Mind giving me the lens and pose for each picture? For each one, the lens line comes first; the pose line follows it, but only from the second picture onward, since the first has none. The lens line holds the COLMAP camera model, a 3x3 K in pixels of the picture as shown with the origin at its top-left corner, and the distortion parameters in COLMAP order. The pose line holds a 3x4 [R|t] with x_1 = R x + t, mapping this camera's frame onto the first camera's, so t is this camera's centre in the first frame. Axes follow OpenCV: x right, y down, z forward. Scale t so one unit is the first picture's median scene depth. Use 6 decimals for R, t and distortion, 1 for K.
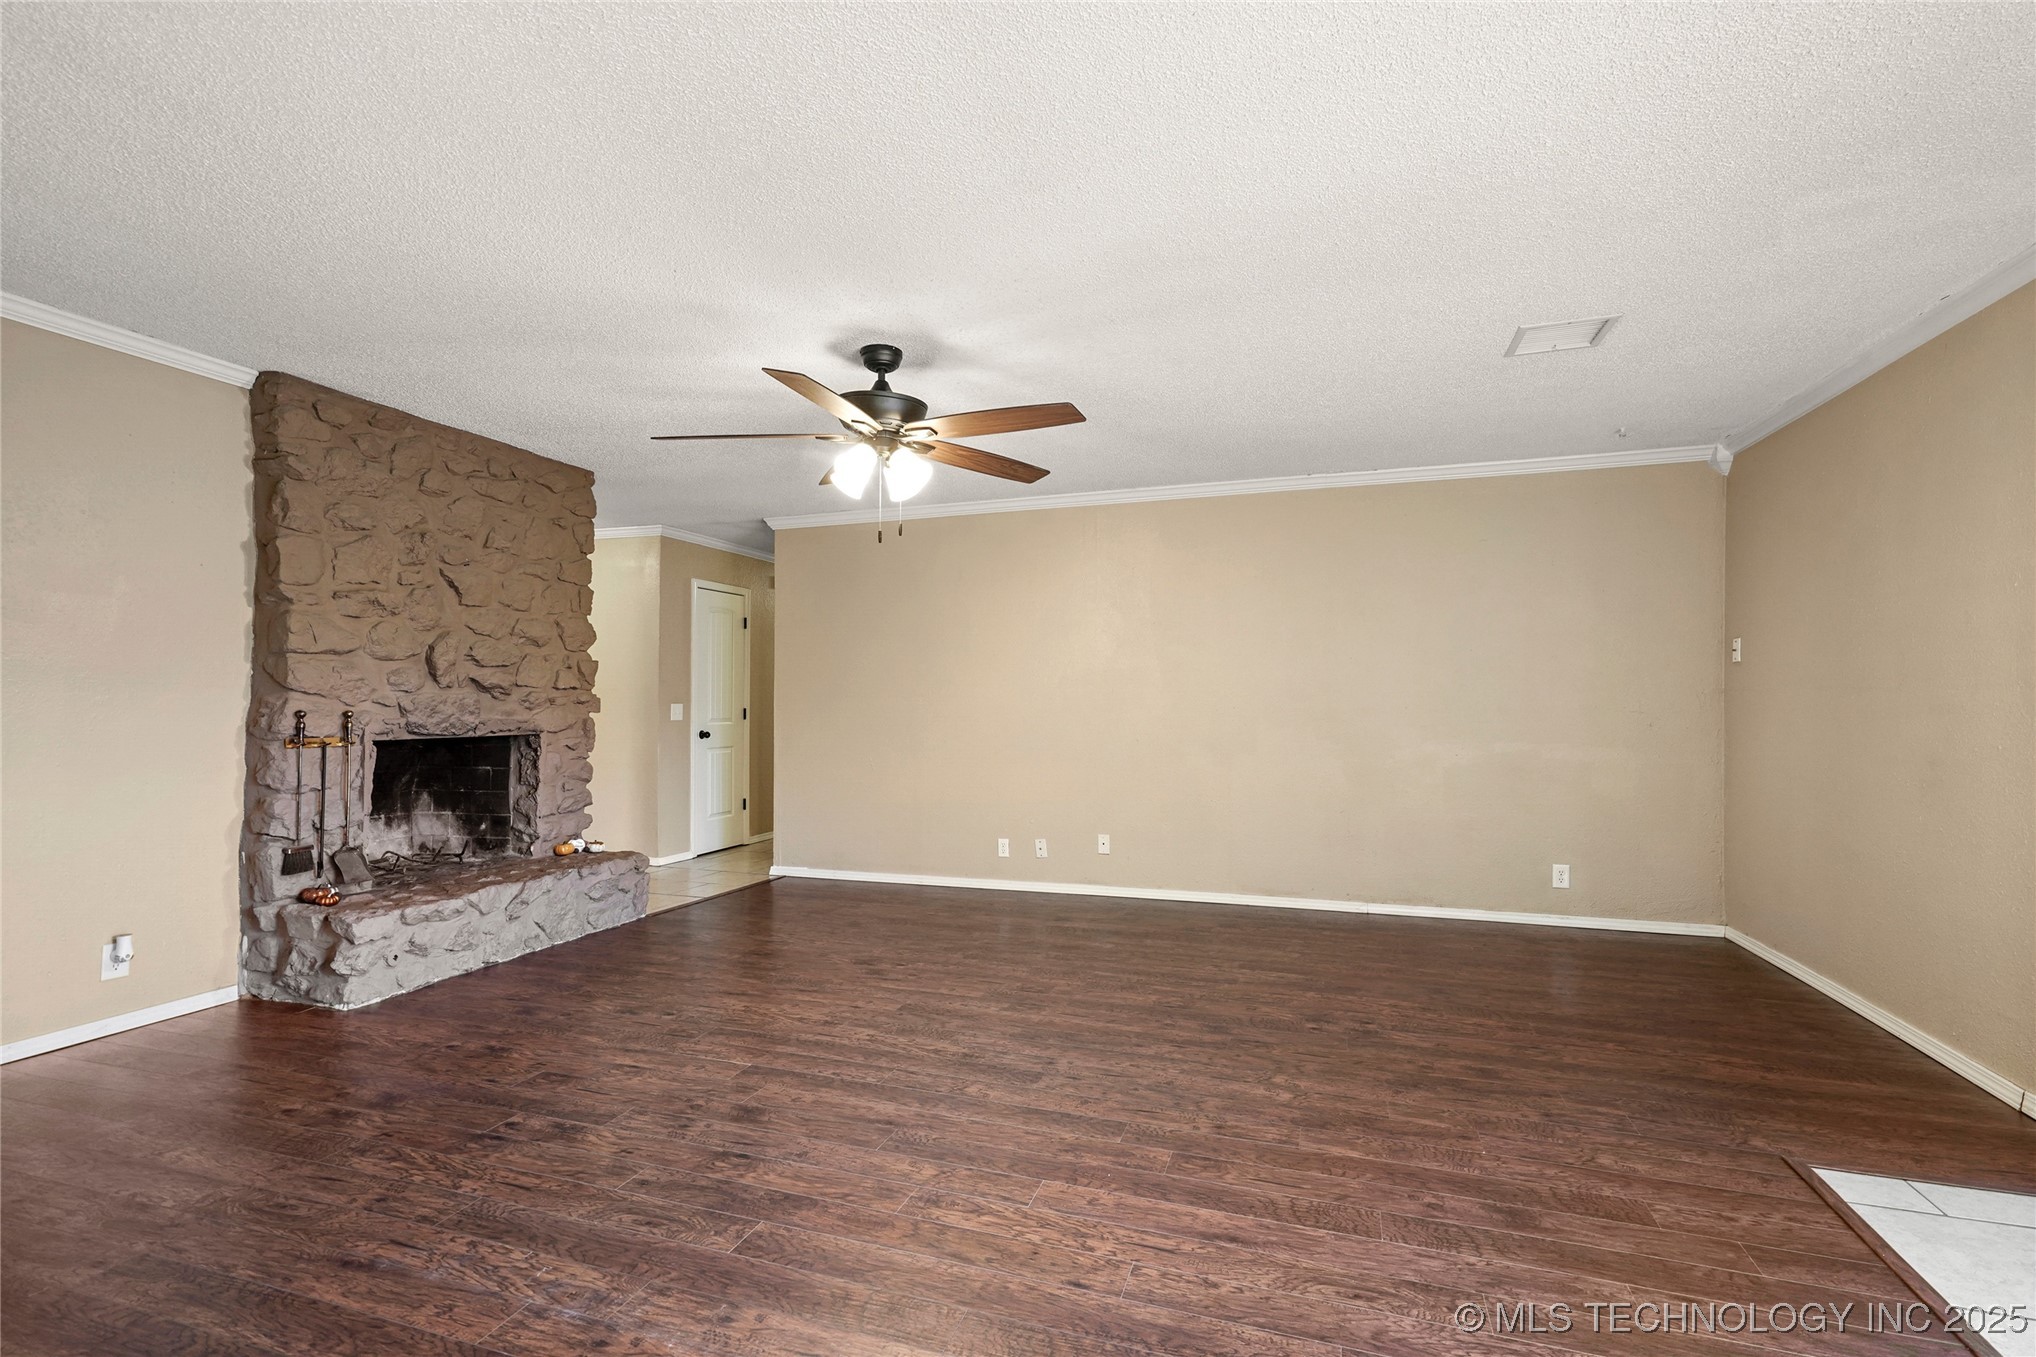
lens RADIAL K [[949.6, 0, 1012.6], [0, 949.6, 695.5], [0, 0, 1]] dist [-0.020574, 0.031356]
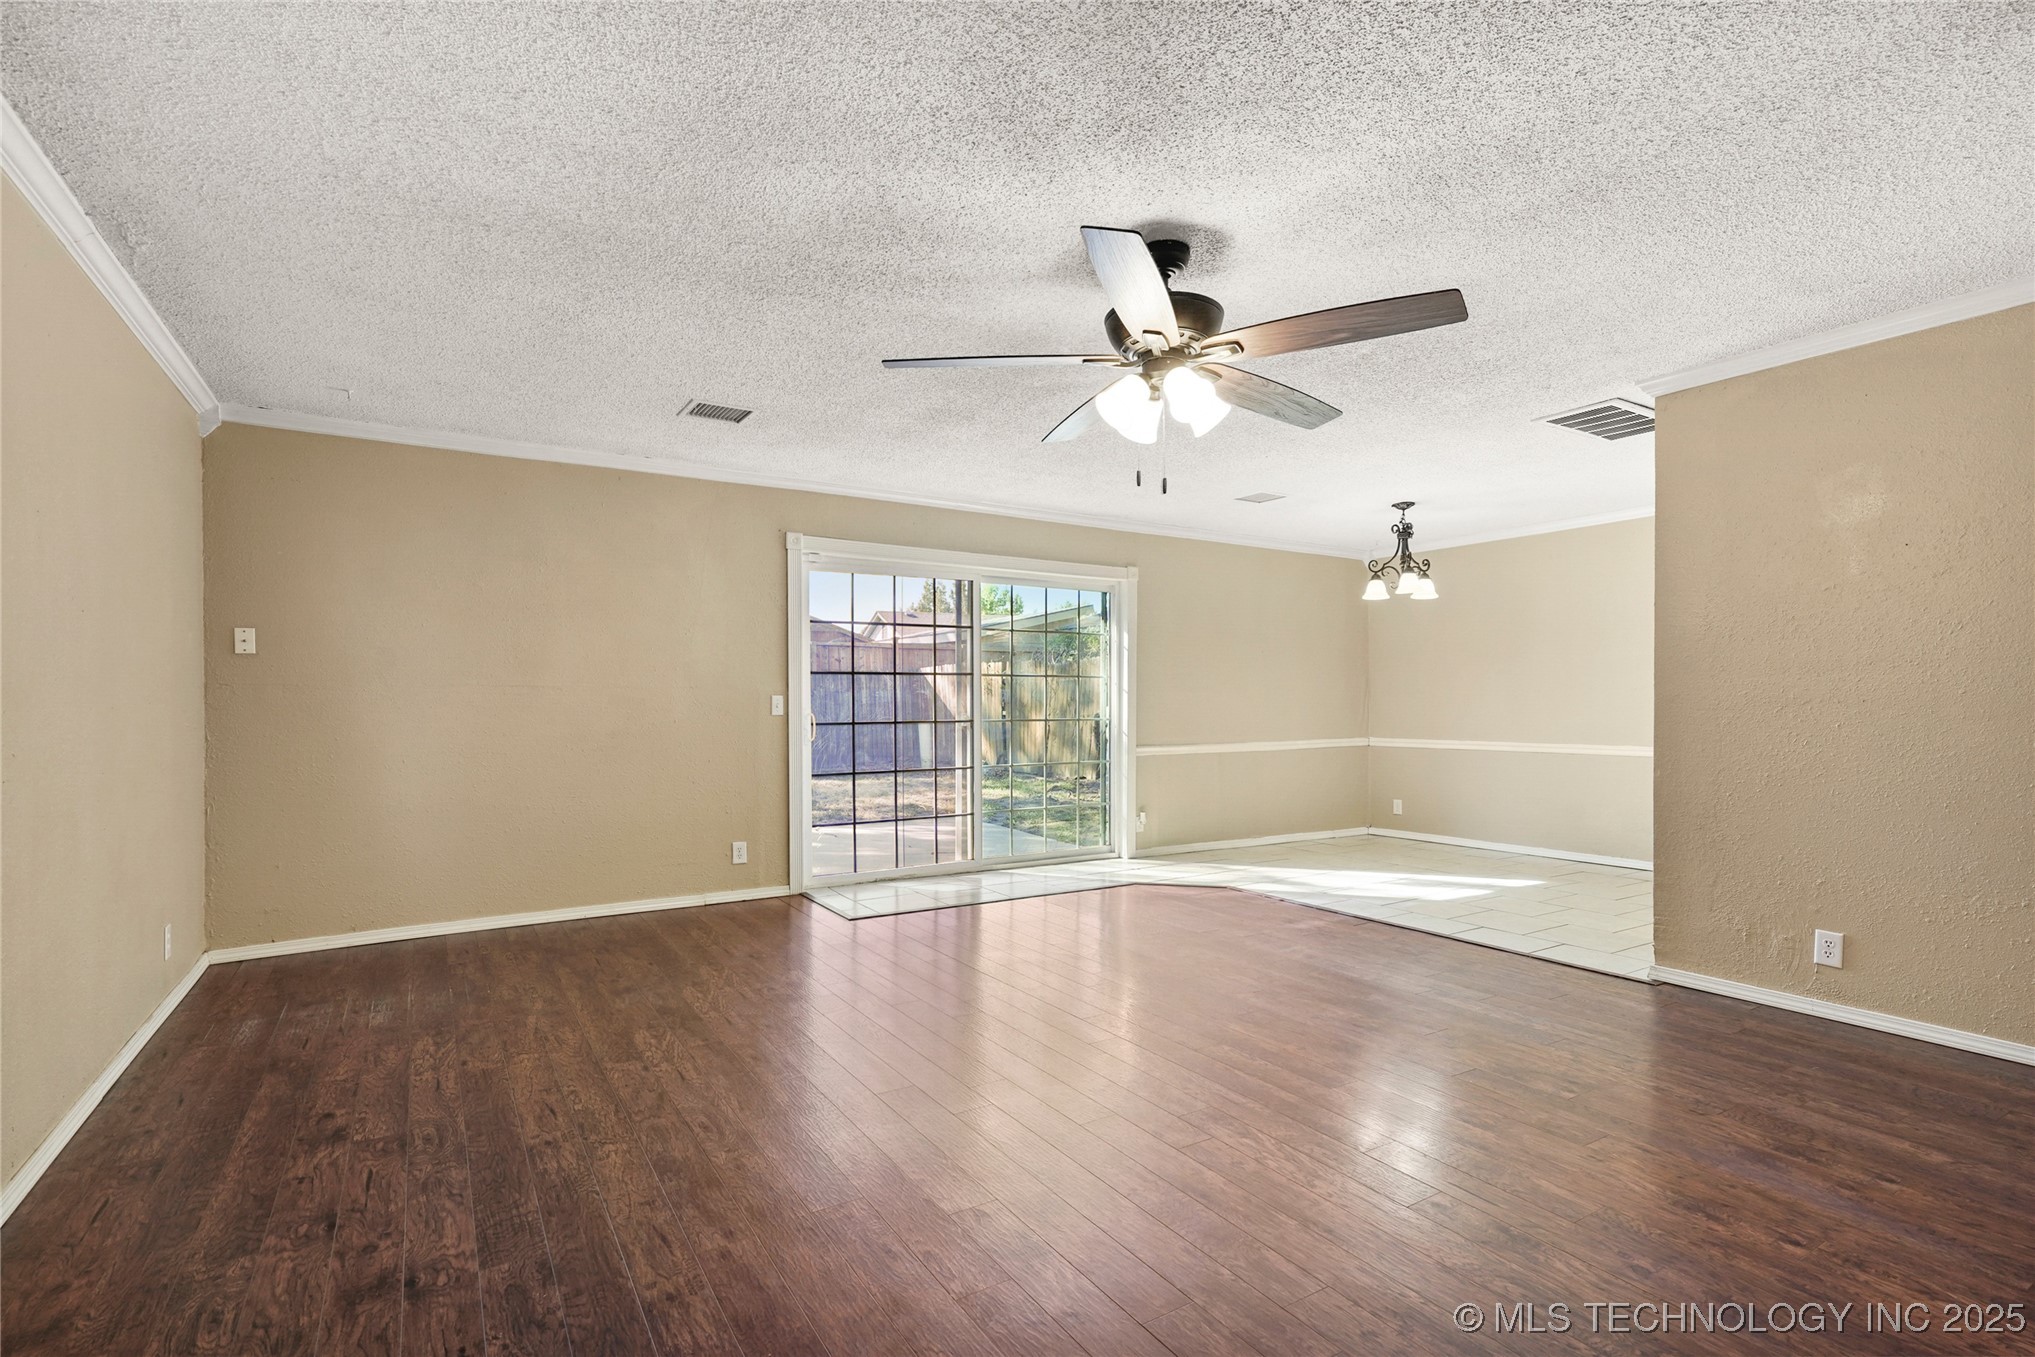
lens RADIAL K [[968.4, 0, 1034.6], [0, 968.4, 702.8], [0, 0, 1]] dist [0.001825, 0.012863]
pose [[-0.779338, -0.001979, 0.626601, -0.509584], [-0.002309, 0.999997, 0.000287, 0.013143], [-0.626600, -0.001223, -0.779340, 1.524352]]
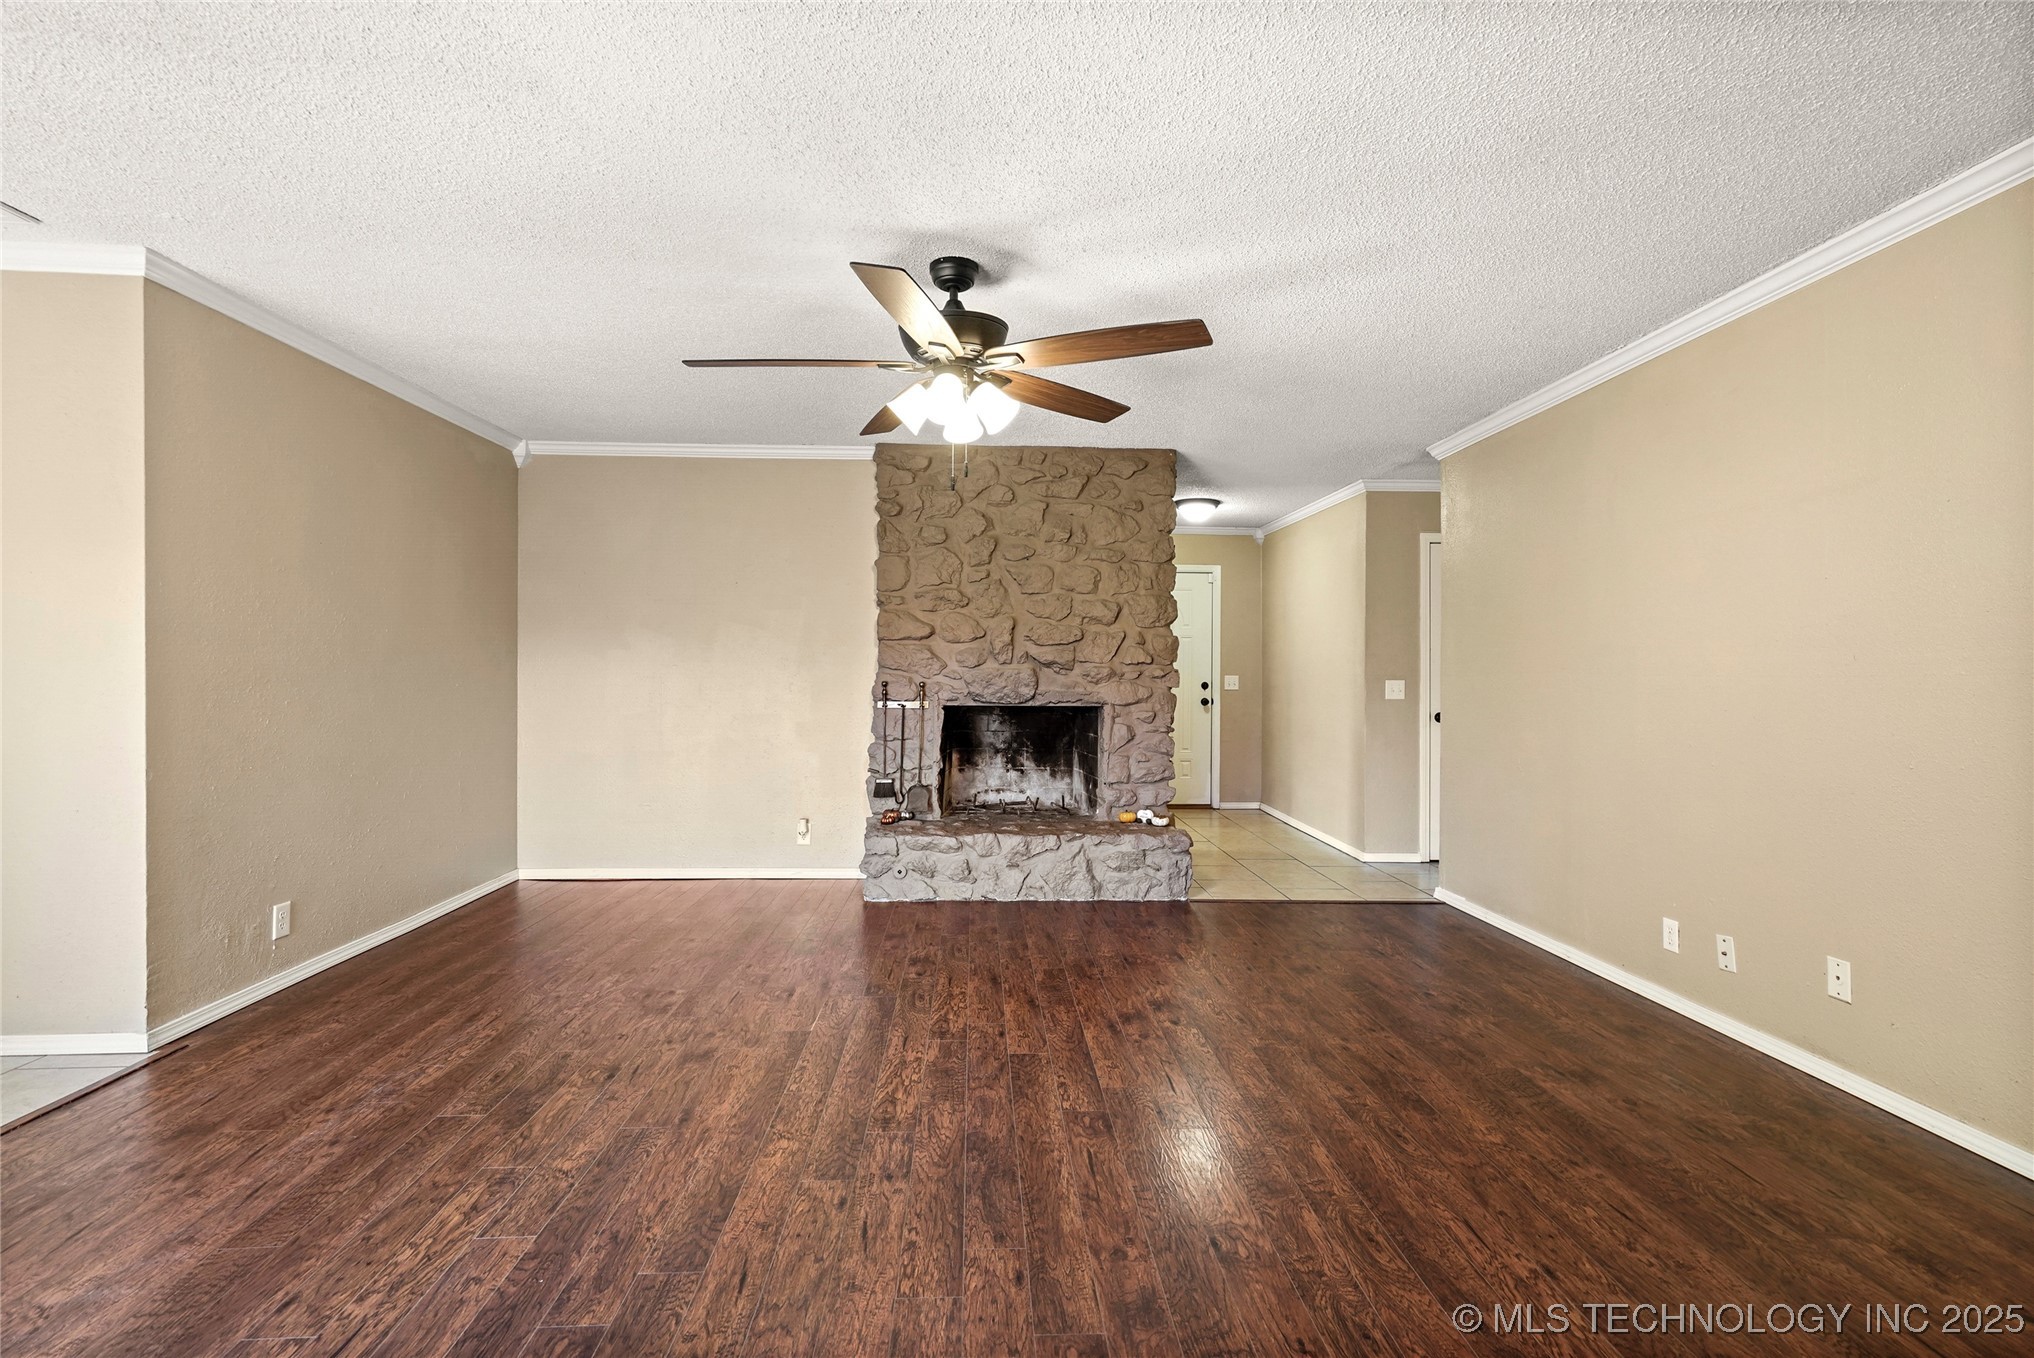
lens RADIAL K [[939.6, 0, 1005.5], [0, 939.6, 678.2], [0, 0, 1]] dist [-0.001547, 0.010245]
pose [[0.356370, 0.005416, -0.934329, 0.592376], [0.000874, 0.999981, 0.006130, 0.003075], [0.934344, -0.003001, 0.356358, 0.665833]]
